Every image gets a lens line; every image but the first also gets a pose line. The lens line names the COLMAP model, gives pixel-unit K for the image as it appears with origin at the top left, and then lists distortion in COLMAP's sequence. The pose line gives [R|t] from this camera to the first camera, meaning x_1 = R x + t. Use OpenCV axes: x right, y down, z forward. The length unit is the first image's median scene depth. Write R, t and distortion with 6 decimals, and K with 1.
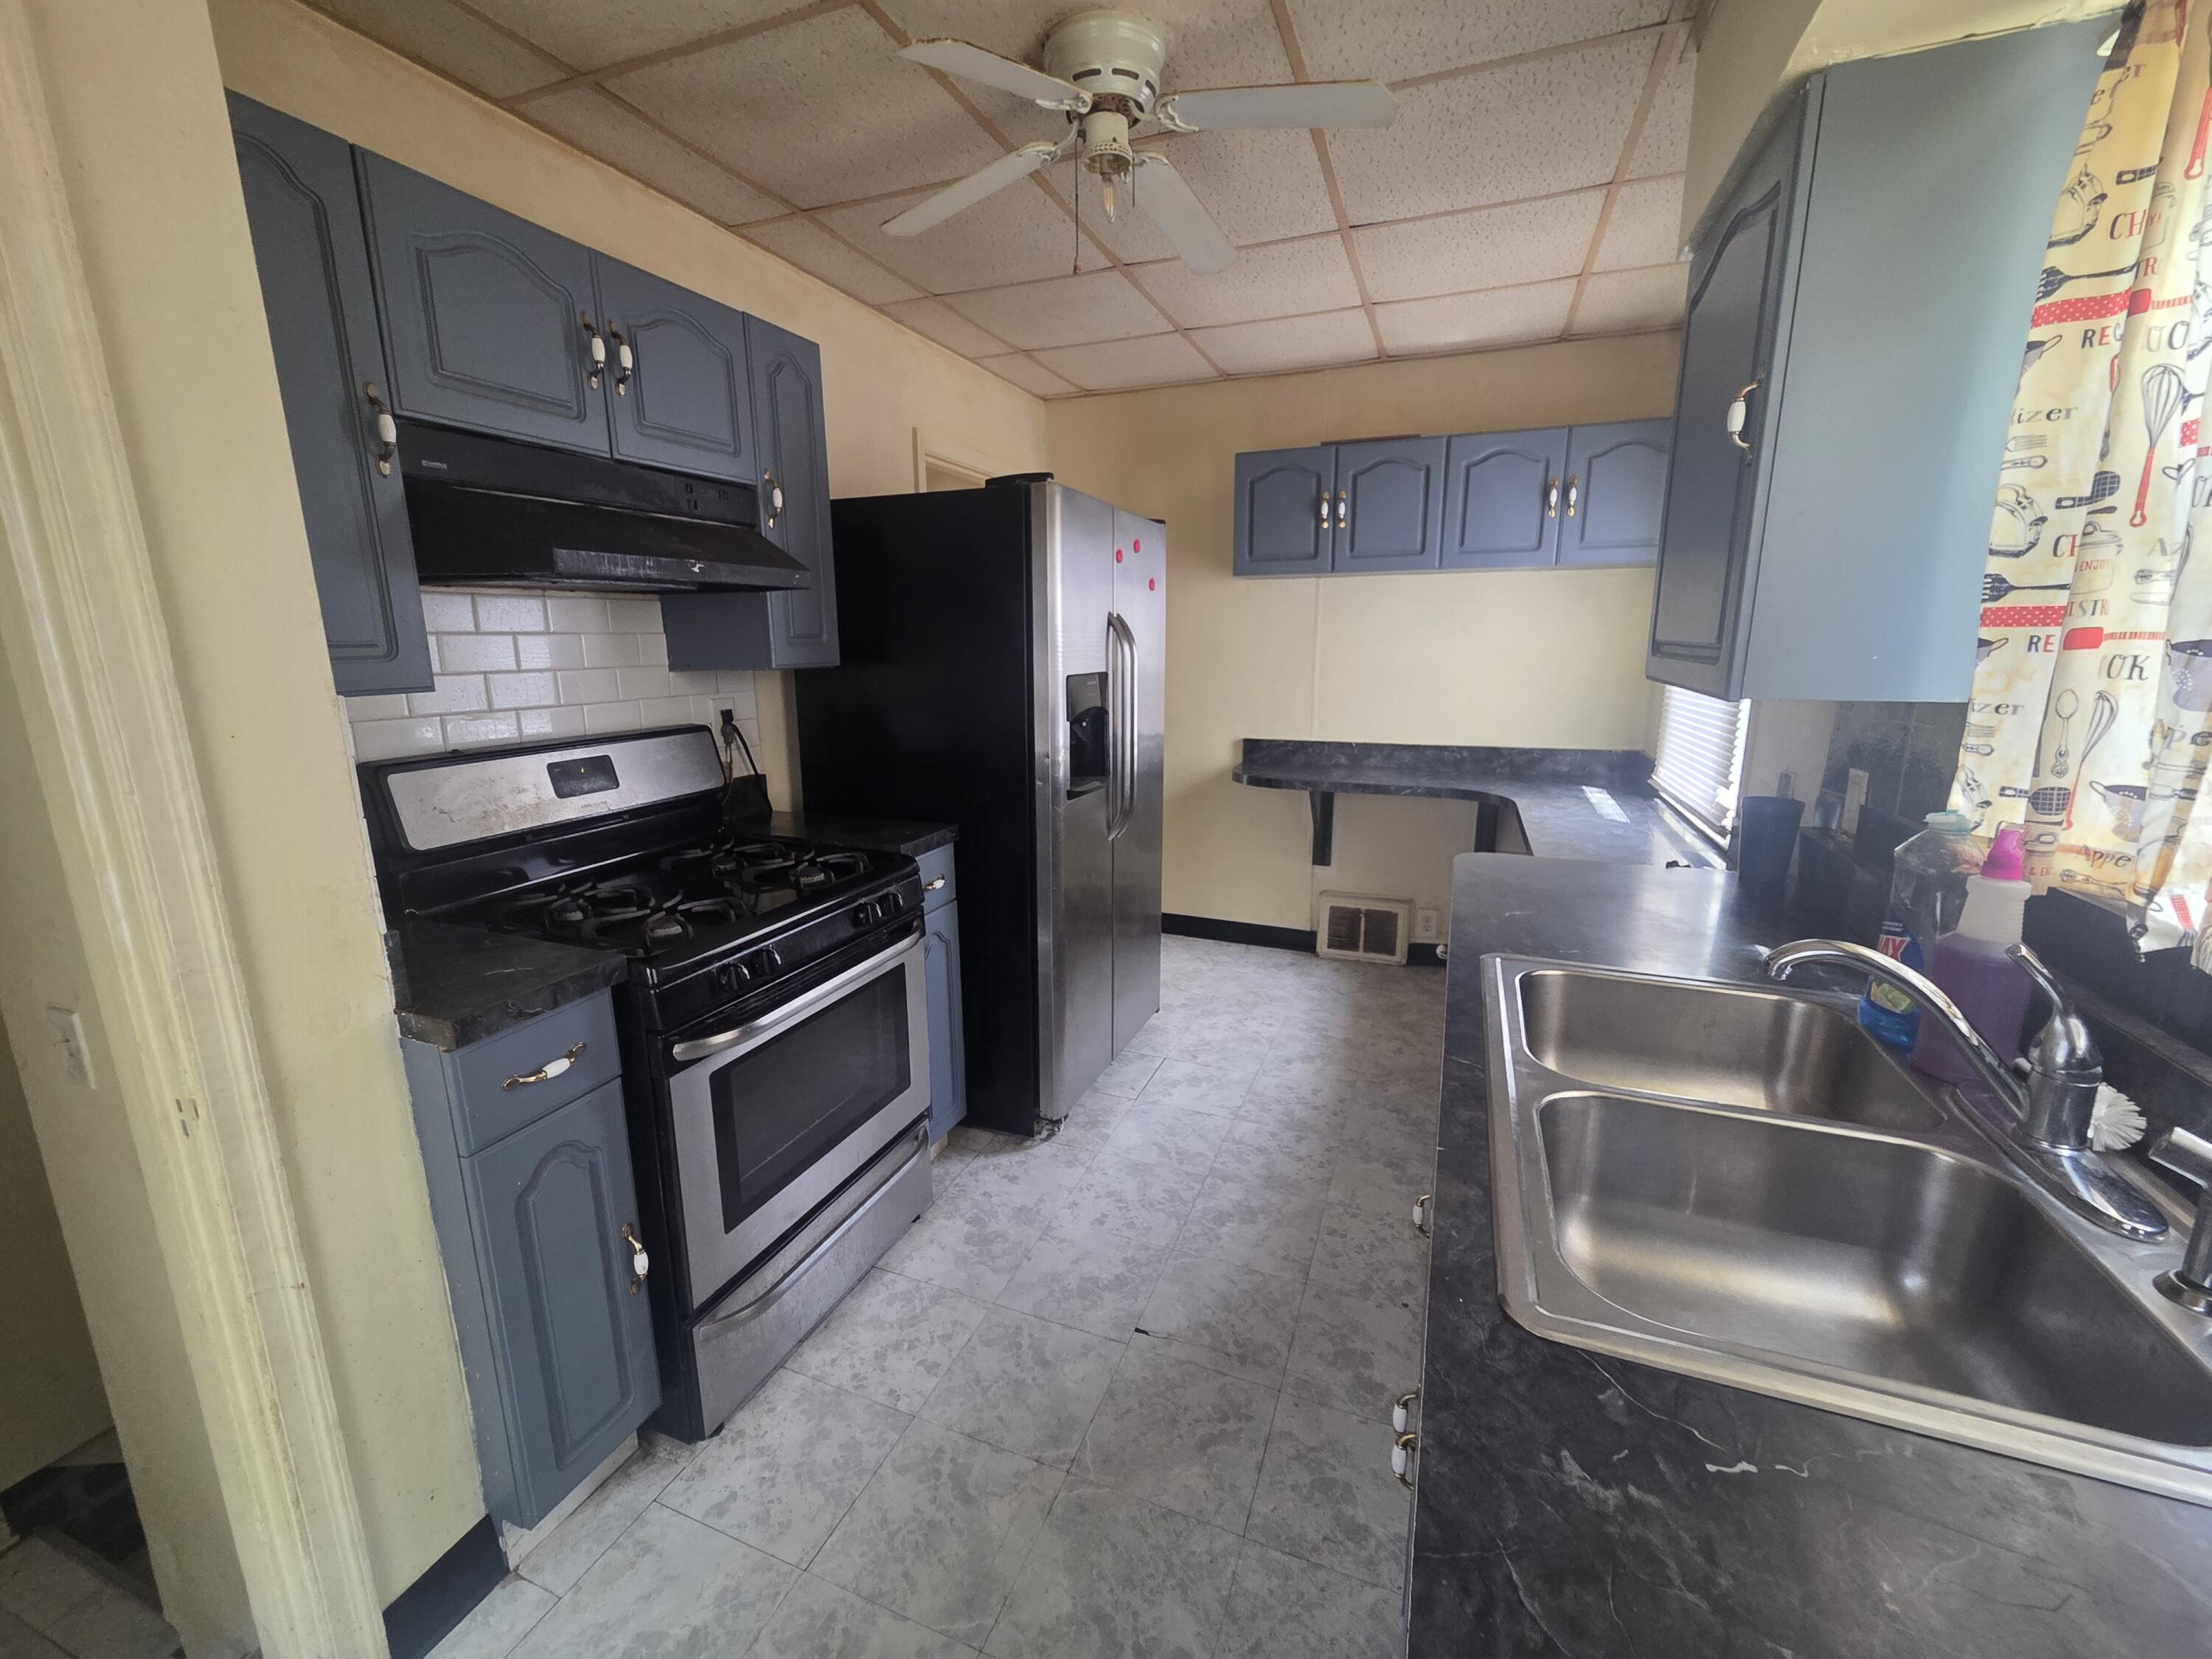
lens RADIAL K [[913.7, 0, 1106.1], [0, 913.7, 827.1], [0, 0, 1]] dist [0.006242, -0.000420]
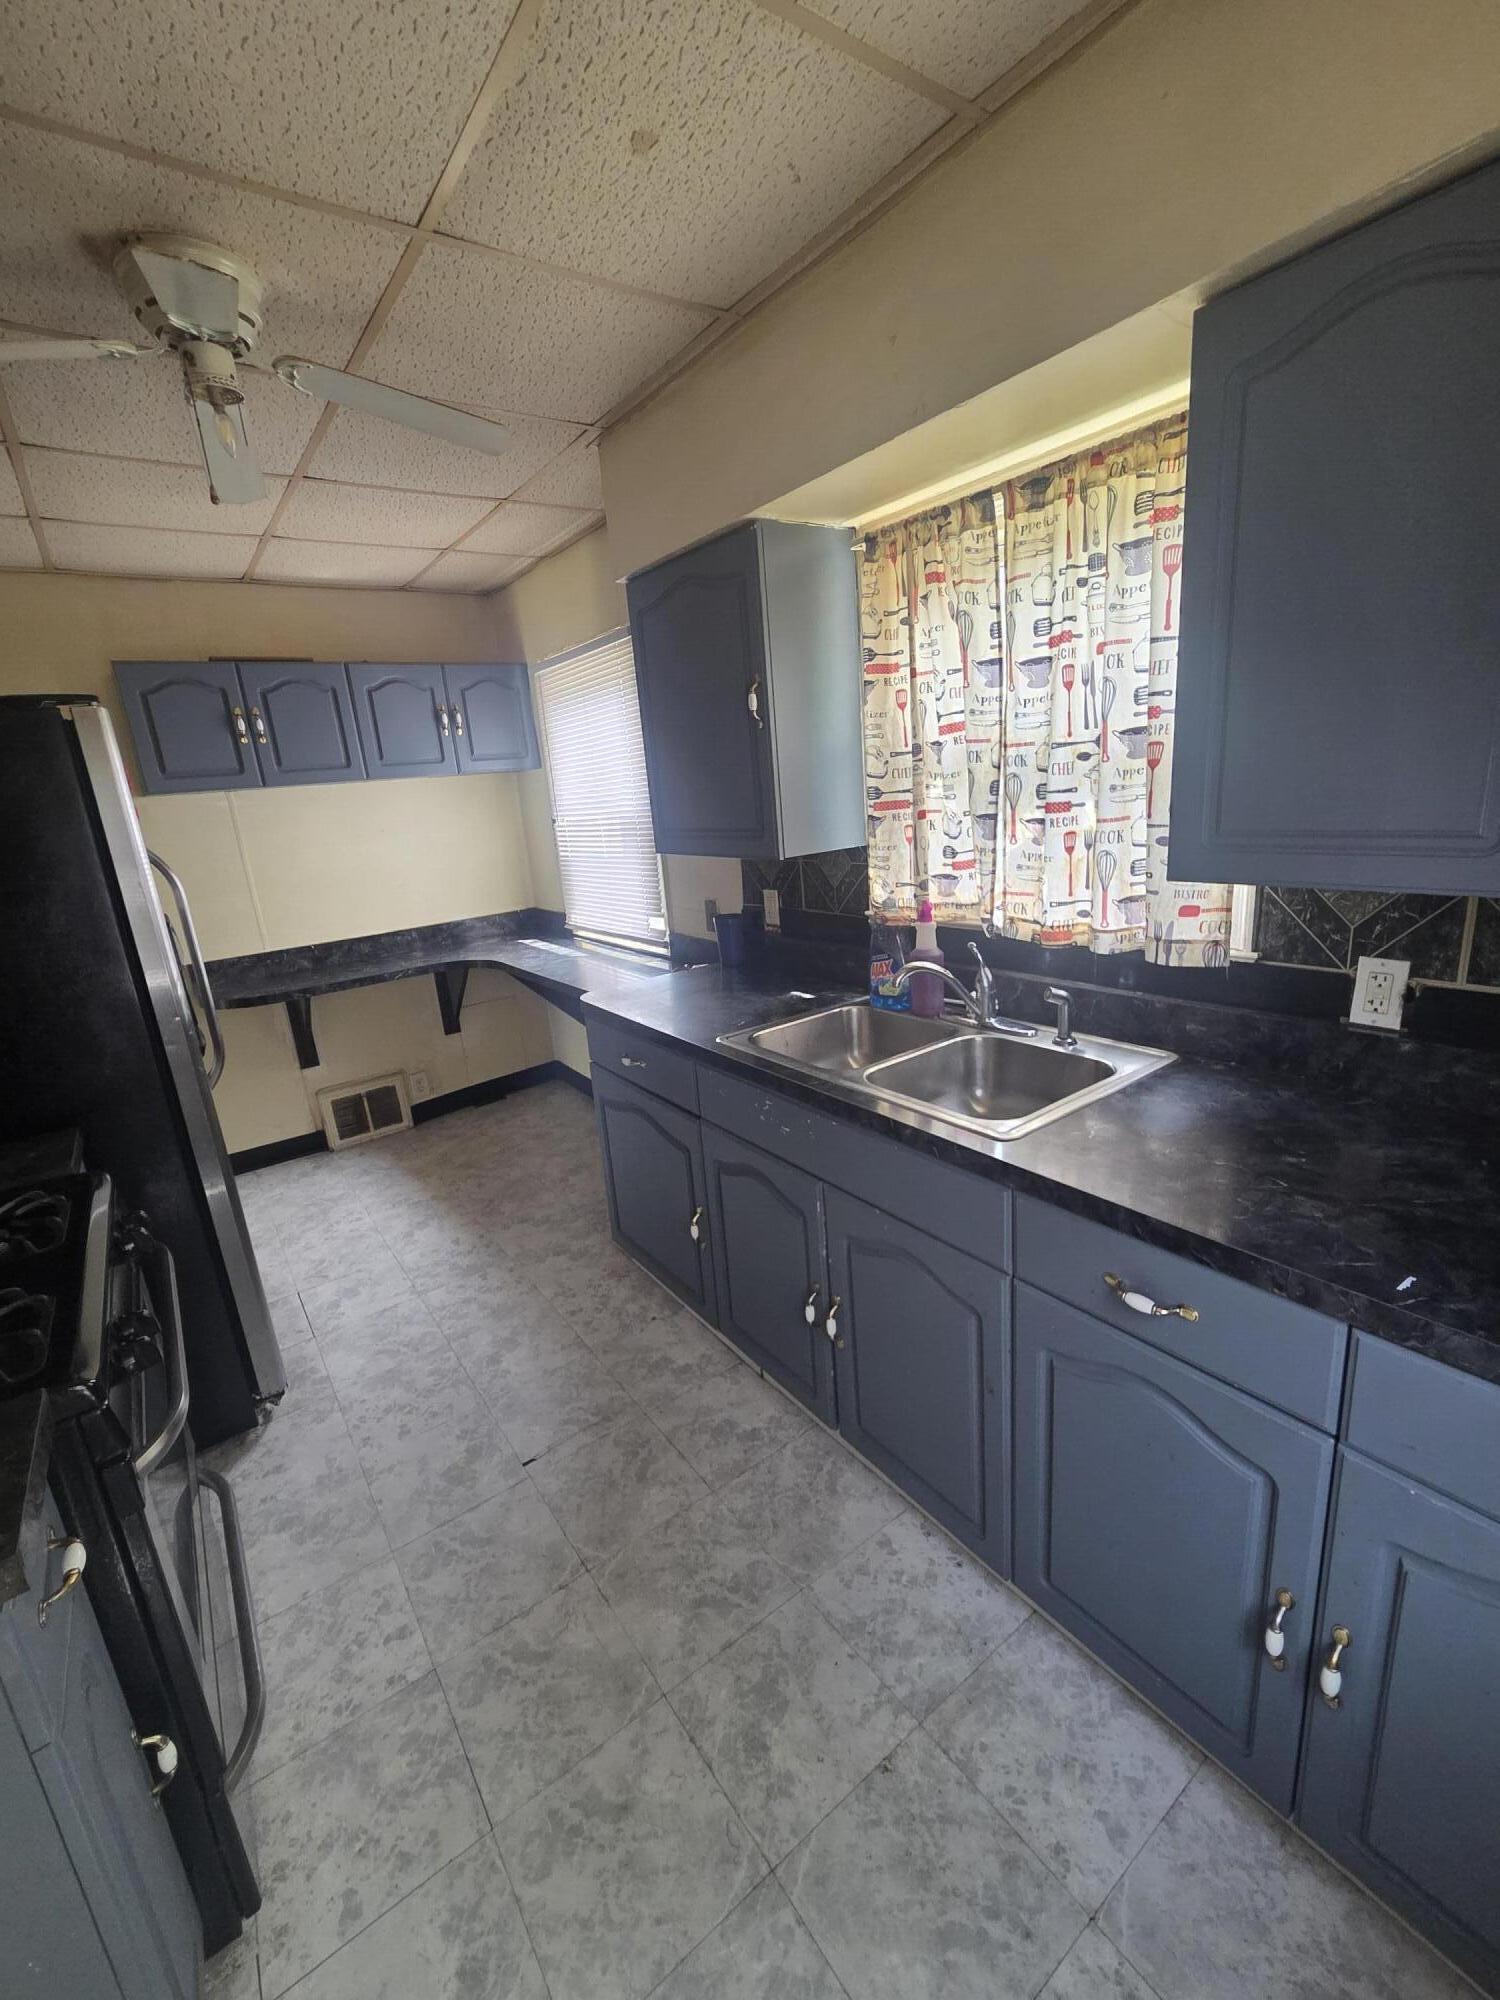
lens RADIAL K [[826.1, 0, 747.0], [0, 826.1, 1000.0], [0, 0, 1]] dist [0.006242, -0.000420]
pose [[0.539559, -0.253435, 0.802899, -0.310714], [0.248578, 0.959062, 0.135680, -0.047754], [-0.804416, 0.126375, 0.580469, 0.065726]]
